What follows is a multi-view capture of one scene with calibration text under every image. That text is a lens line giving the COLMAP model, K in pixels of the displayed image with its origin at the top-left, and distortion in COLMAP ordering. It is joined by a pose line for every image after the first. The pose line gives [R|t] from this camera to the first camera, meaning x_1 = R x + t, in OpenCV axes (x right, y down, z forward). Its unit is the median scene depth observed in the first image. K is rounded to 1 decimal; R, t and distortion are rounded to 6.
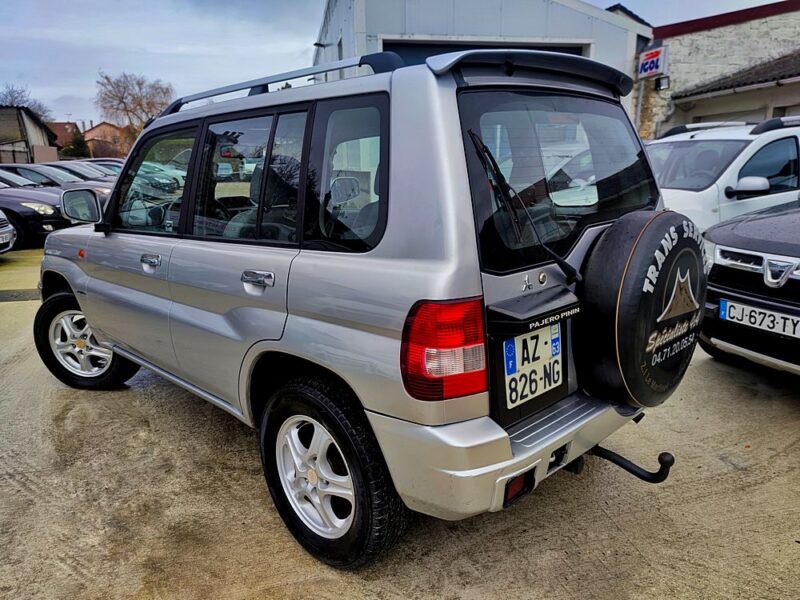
lens RADIAL K [[580.9, 0, 393.3], [0, 580.9, 321.5], [0, 0, 1]] dist [0.044108, -0.038617]
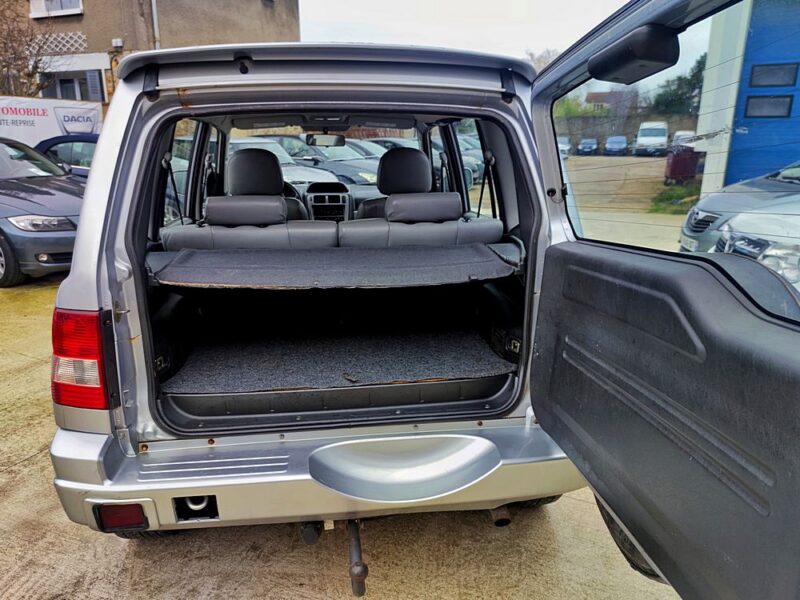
lens RADIAL K [[580.9, 0, 394.8], [0, 580.9, 312.4], [0, 0, 1]] dist [0.044108, -0.038617]
pose [[0.790775, 0.190038, -0.581859, 0.369810], [-0.172721, 0.981232, 0.085740, -0.070442], [0.587233, 0.032698, 0.808757, 0.168161]]
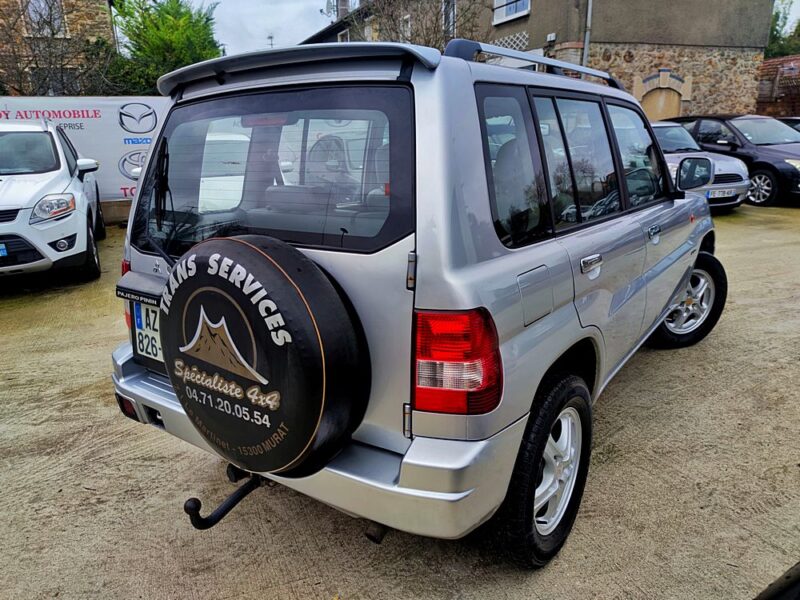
lens RADIAL K [[580.9, 0, 404.2], [0, 580.9, 312.0], [0, 0, 1]] dist [0.044108, -0.038617]
pose [[0.162757, 0.300760, -0.939709, 0.535536], [-0.229200, 0.937880, 0.260477, -0.148943], [0.959676, 0.172988, 0.221580, 0.446622]]
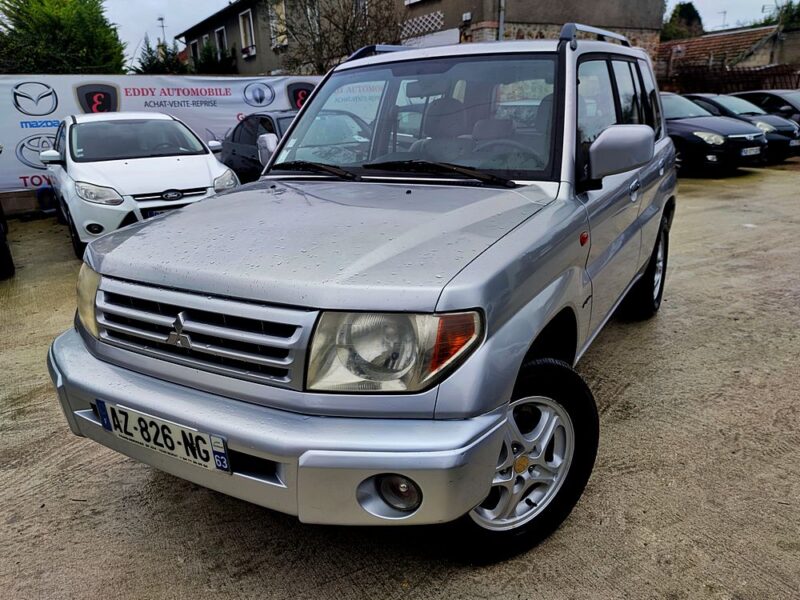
lens RADIAL K [[580.9, 0, 400.0], [0, 580.9, 309.3], [0, 0, 1]] dist [0.044108, -0.038617]
pose [[0.312404, 0.300256, -0.901249, 0.485921], [-0.208273, 0.947300, 0.243403, -0.100276], [0.926837, 0.111666, 0.358476, 0.367987]]
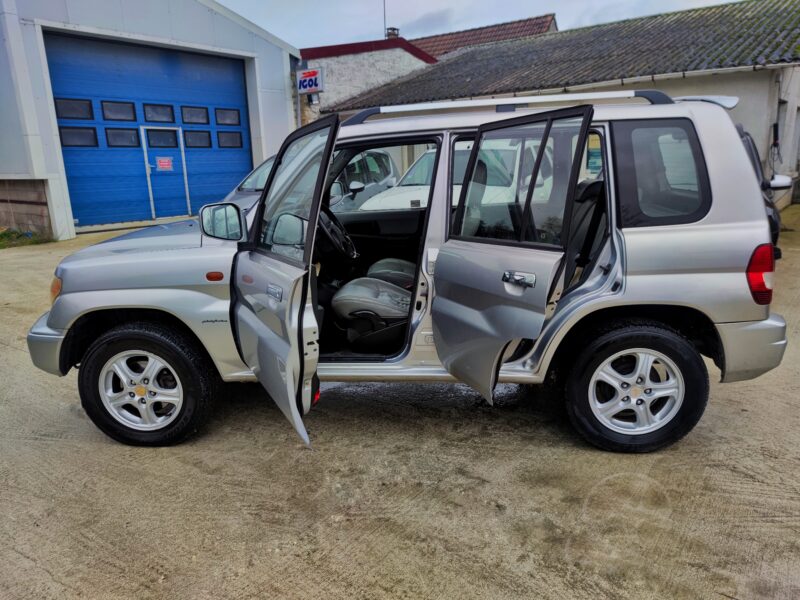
lens RADIAL K [[580.9, 0, 389.4], [0, 580.9, 319.1], [0, 0, 1]] dist [0.044108, -0.038617]
pose [[0.774129, -0.167030, 0.610595, -0.604340], [0.174922, 0.983448, 0.047253, -0.030837], [-0.608381, 0.070227, 0.790532, 0.108433]]
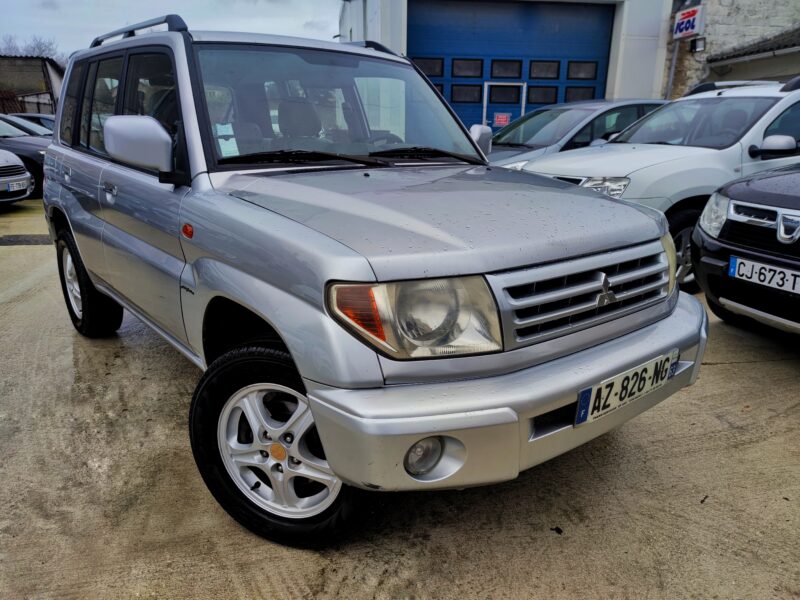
lens RADIAL K [[580.9, 0, 395.8], [0, 580.9, 316.4], [0, 0, 1]] dist [0.044108, -0.038617]
pose [[0.998909, 0.034927, -0.030994, 0.030167], [-0.033415, 0.998287, 0.048028, 0.022904], [0.032618, -0.046940, 0.998365, 0.012284]]
